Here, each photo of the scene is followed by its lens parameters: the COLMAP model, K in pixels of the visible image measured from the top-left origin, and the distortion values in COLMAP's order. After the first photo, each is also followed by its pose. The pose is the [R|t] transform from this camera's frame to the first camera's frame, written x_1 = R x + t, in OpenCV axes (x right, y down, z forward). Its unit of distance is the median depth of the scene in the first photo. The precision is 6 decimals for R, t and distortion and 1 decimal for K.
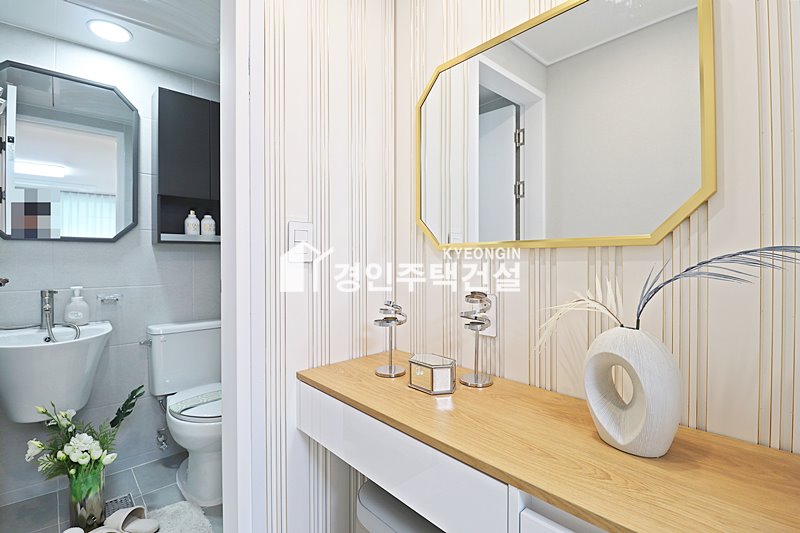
lens RADIAL K [[367.4, 0, 401.7], [0, 367.4, 259.4], [0, 0, 1]] dist [-0.001248, -0.012479]
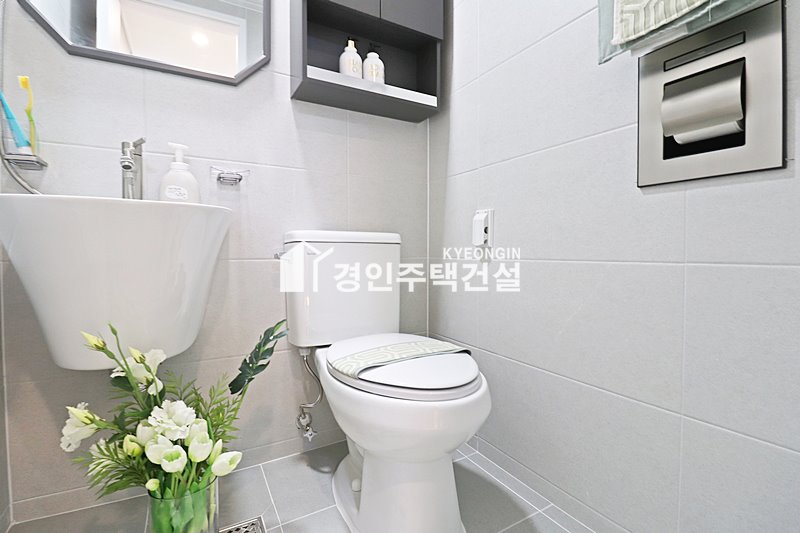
lens RADIAL K [[367.4, 0, 401.7], [0, 367.4, 259.4], [0, 0, 1]] dist [-0.001248, -0.012479]
pose [[0.970821, 0.006382, -0.239721, -0.445676], [-0.001566, 0.999793, 0.020276, 0.263778], [0.239801, -0.019309, 0.970630, 0.563495]]
